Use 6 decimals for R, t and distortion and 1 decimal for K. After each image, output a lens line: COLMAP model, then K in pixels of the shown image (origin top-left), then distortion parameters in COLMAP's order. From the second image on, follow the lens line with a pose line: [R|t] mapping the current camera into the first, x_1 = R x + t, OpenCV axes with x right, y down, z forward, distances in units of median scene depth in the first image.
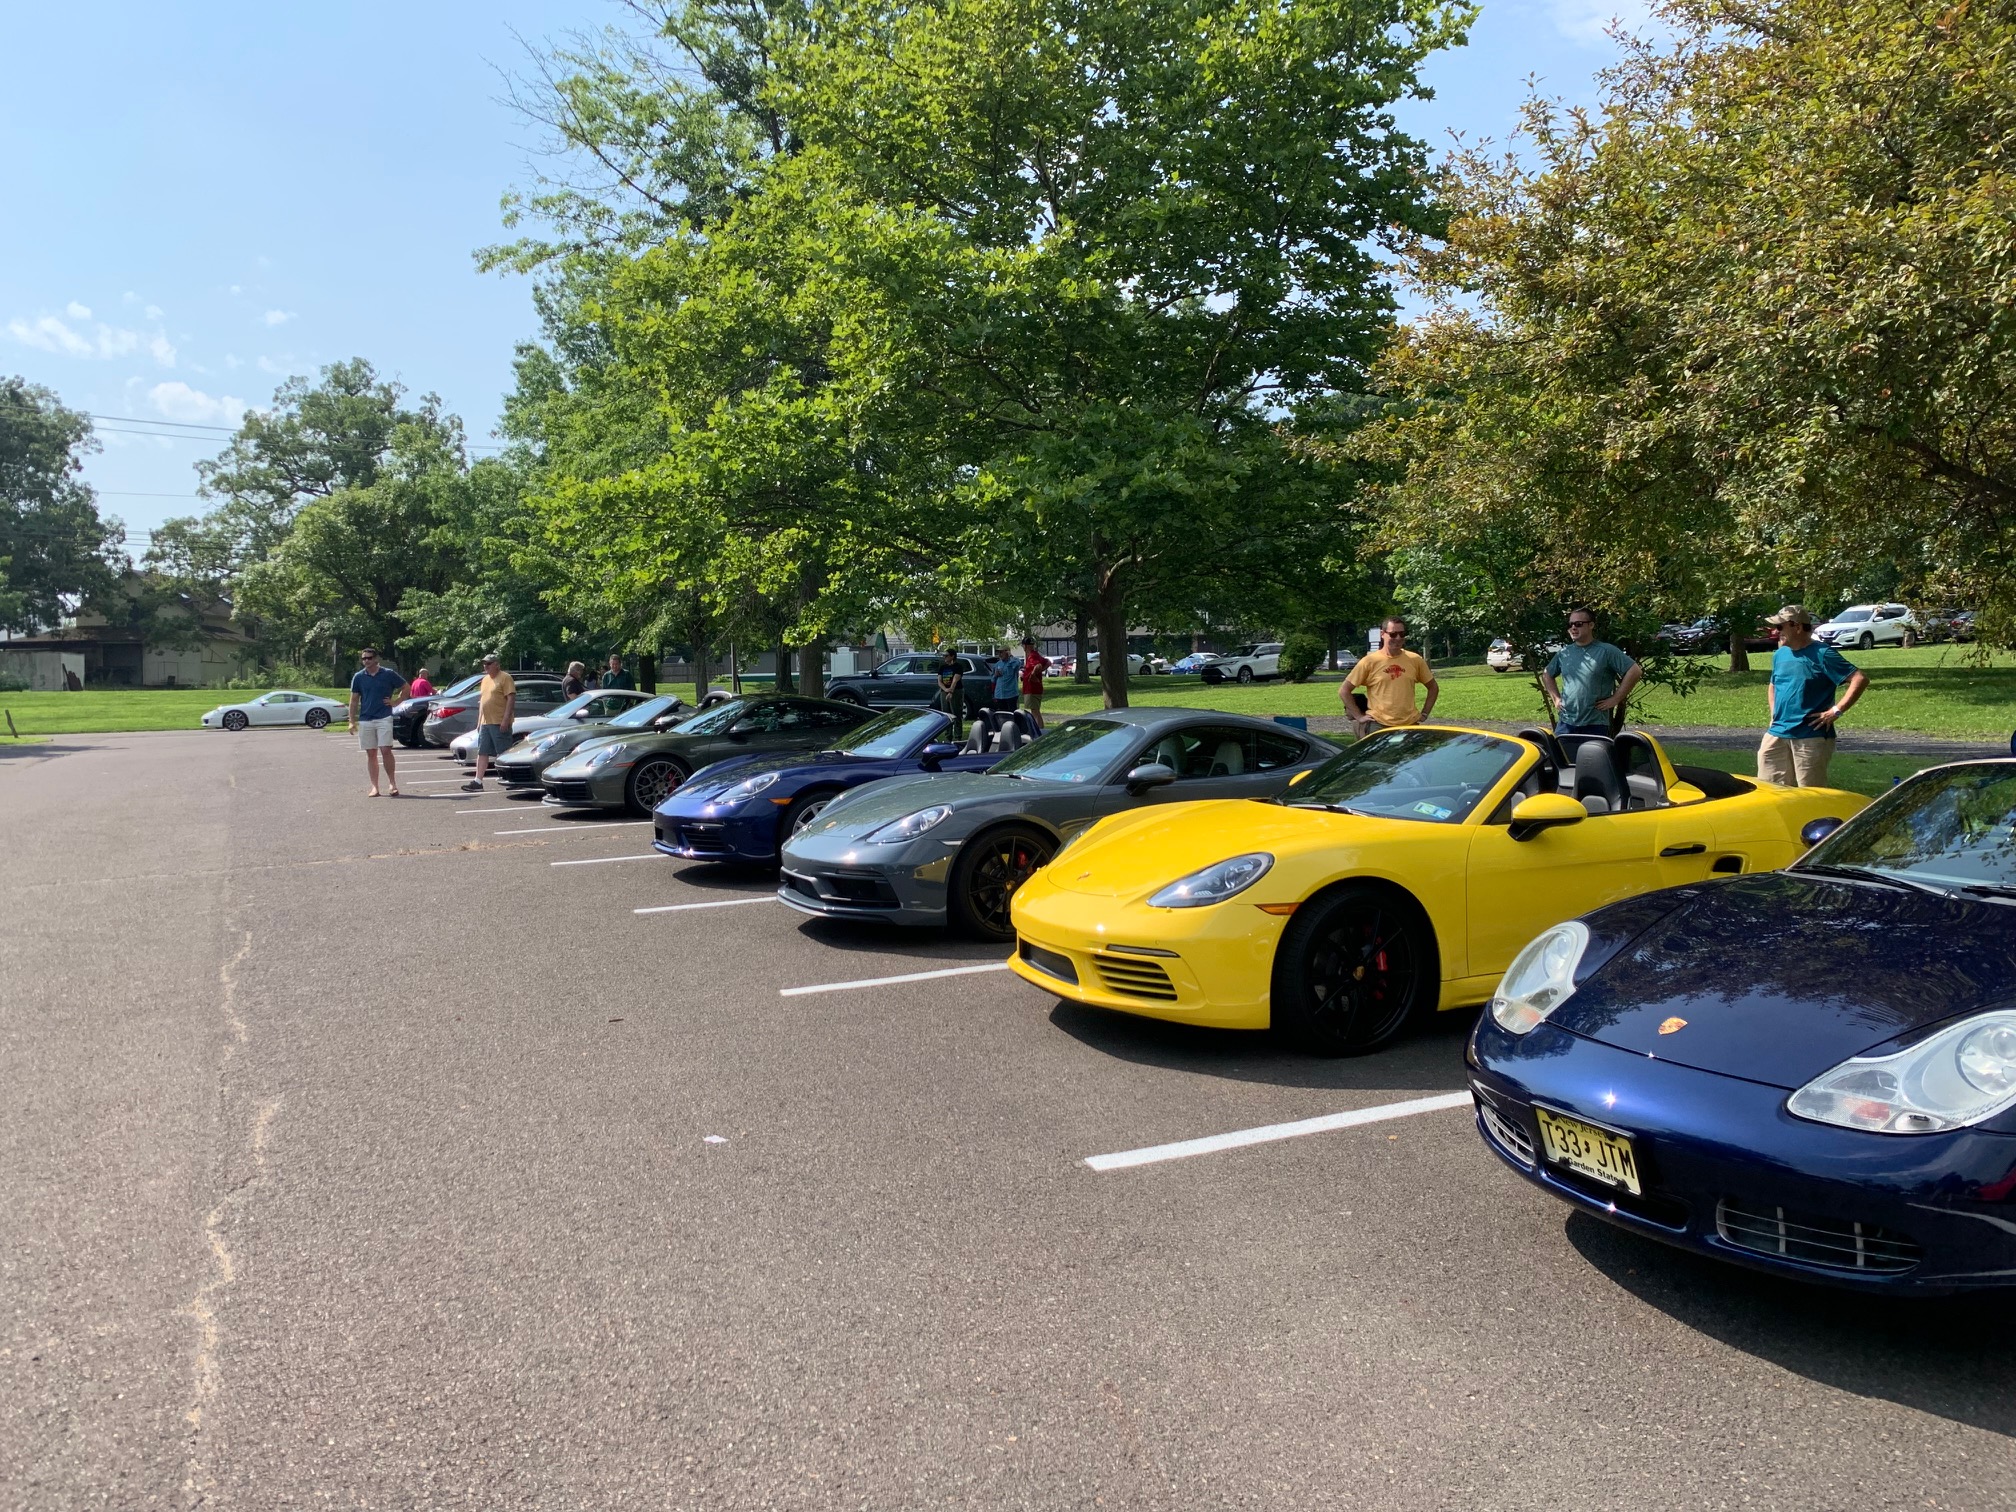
lens RADIAL K [[1539.7, 0, 993.6], [0, 1539.7, 740.5], [0, 0, 1]] dist [-0.003630, 0.051697]
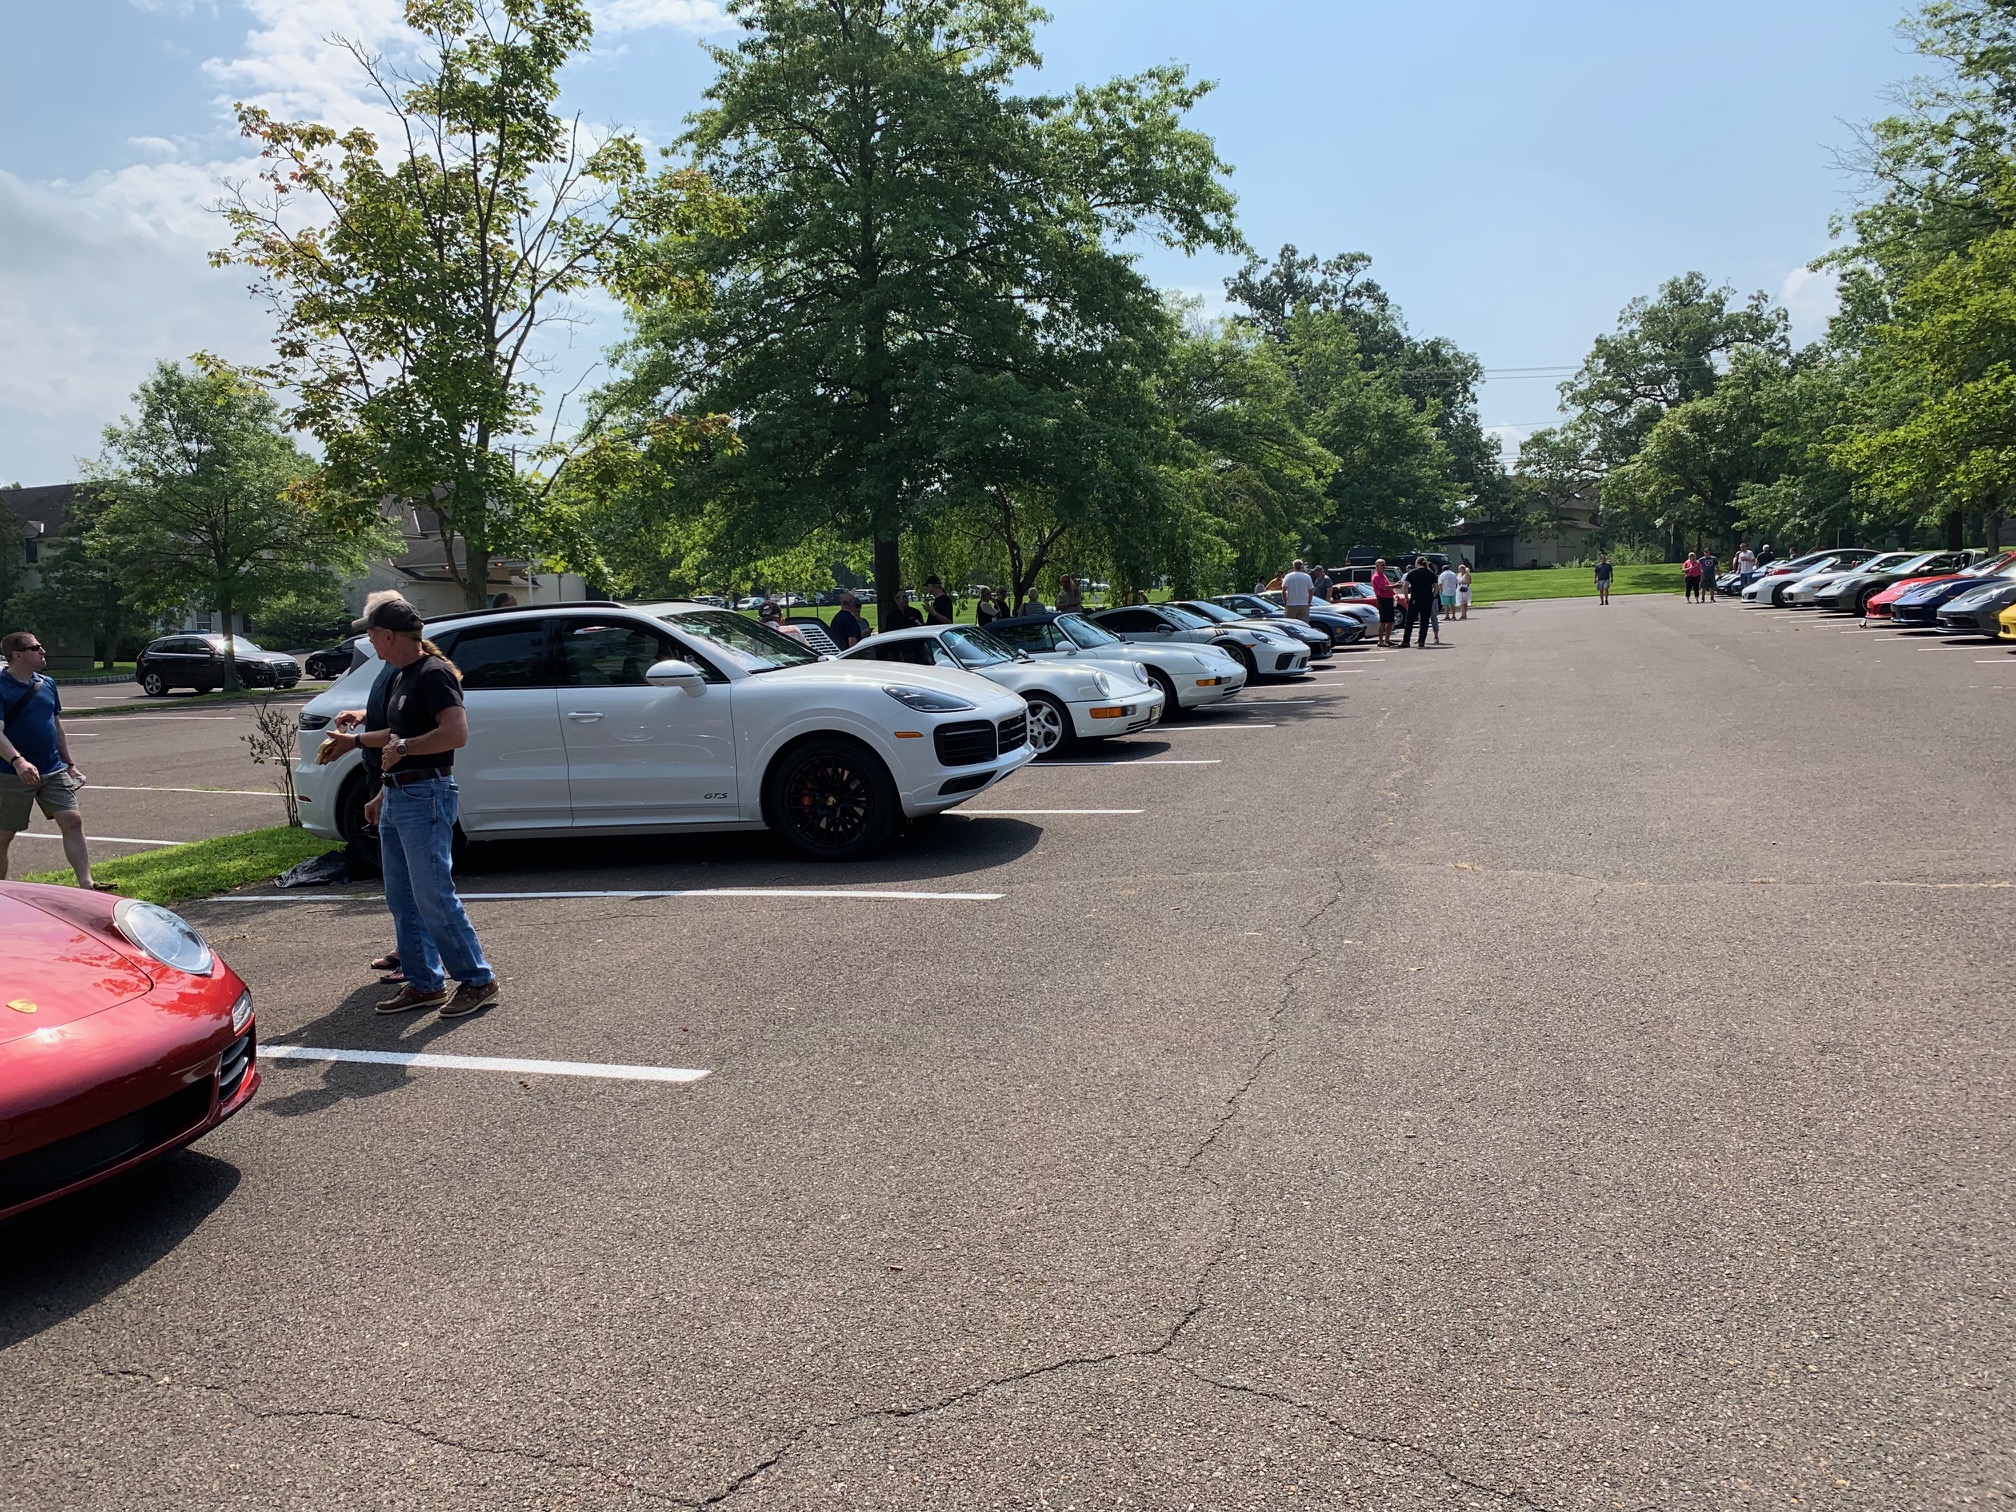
lens RADIAL K [[1528.8, 0, 1004.7], [0, 1528.8, 741.4], [0, 0, 1]] dist [0.001781, 0.002800]
pose [[0.699143, 0.045417, -0.713538, 0.057605], [0.011407, 0.997145, 0.074646, 0.007897], [0.714891, -0.060328, 0.696629, -0.179130]]
